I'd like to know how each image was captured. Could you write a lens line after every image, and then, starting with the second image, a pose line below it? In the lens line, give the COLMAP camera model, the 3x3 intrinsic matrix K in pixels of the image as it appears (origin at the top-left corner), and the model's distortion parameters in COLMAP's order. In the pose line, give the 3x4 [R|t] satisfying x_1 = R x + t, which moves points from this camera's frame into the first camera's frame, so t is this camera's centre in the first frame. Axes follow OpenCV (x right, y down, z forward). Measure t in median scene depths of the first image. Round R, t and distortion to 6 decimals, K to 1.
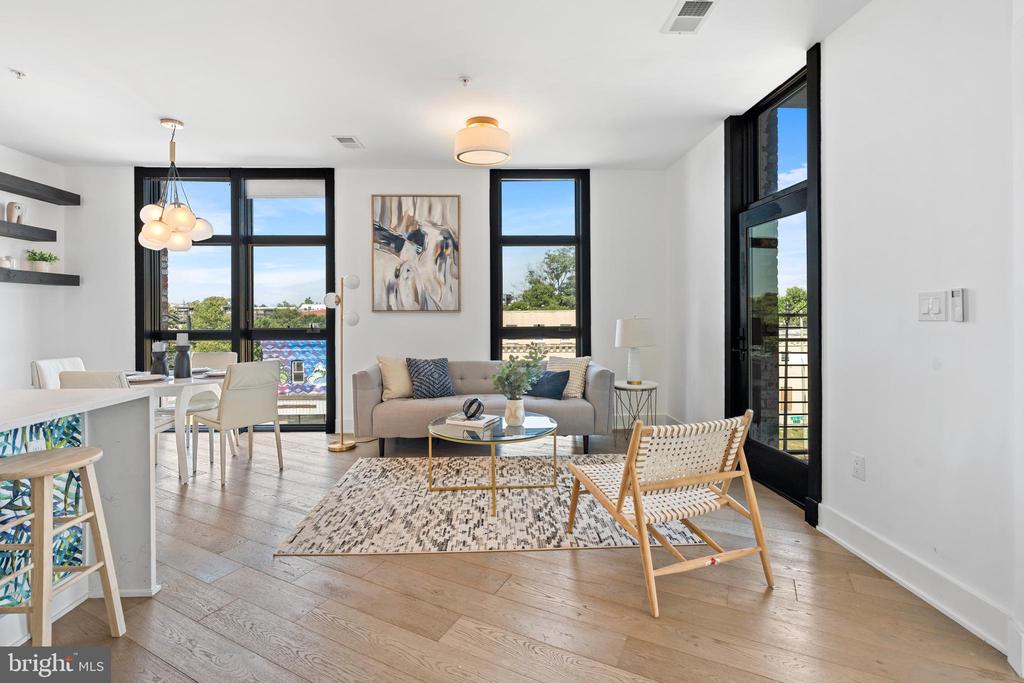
lens RADIAL K [[468.1, 0, 512.6], [0, 468.1, 315.1], [0, 0, 1]] dist [-0.005031, 0.001438]
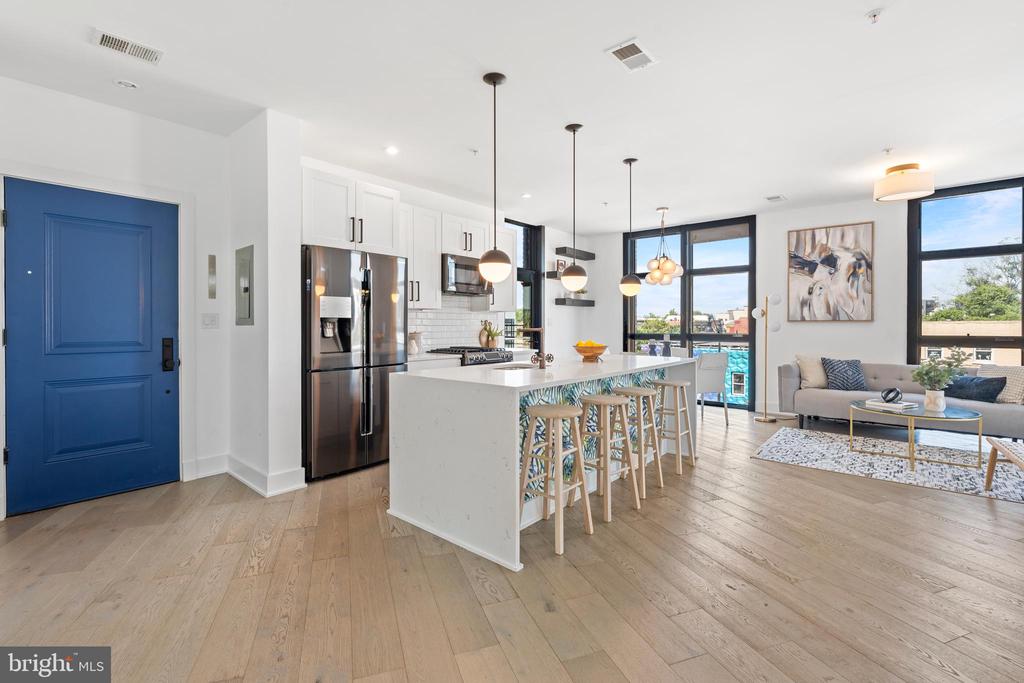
lens RADIAL K [[468.1, 0, 510.0], [0, 468.1, 327.2], [0, 0, 1]] dist [-0.005031, 0.001438]
pose [[0.737252, 0.007222, -0.675579, 0.006489], [-0.005882, 0.999974, 0.004270, 0.007482], [0.675592, 0.000826, 0.737275, -0.471432]]
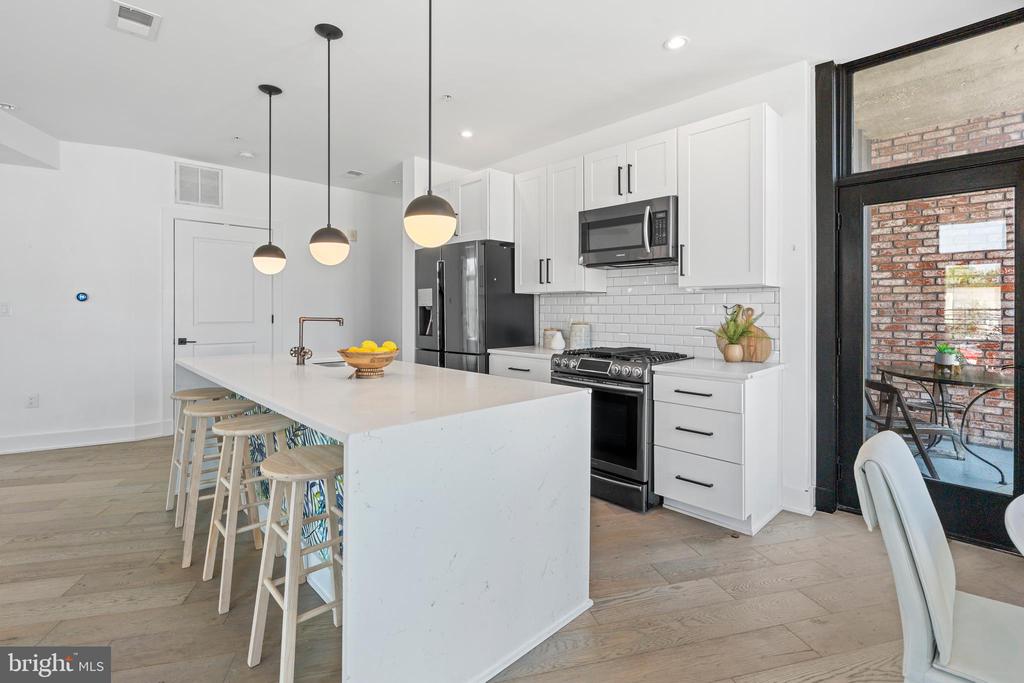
lens RADIAL K [[468.1, 0, 506.5], [0, 468.1, 310.4], [0, 0, 1]] dist [-0.005031, 0.001438]
pose [[-0.749684, 0.005437, -0.661773, -0.232074], [-0.002482, 0.999936, 0.011027, -0.003991], [0.661791, 0.009909, -0.749623, 0.690436]]
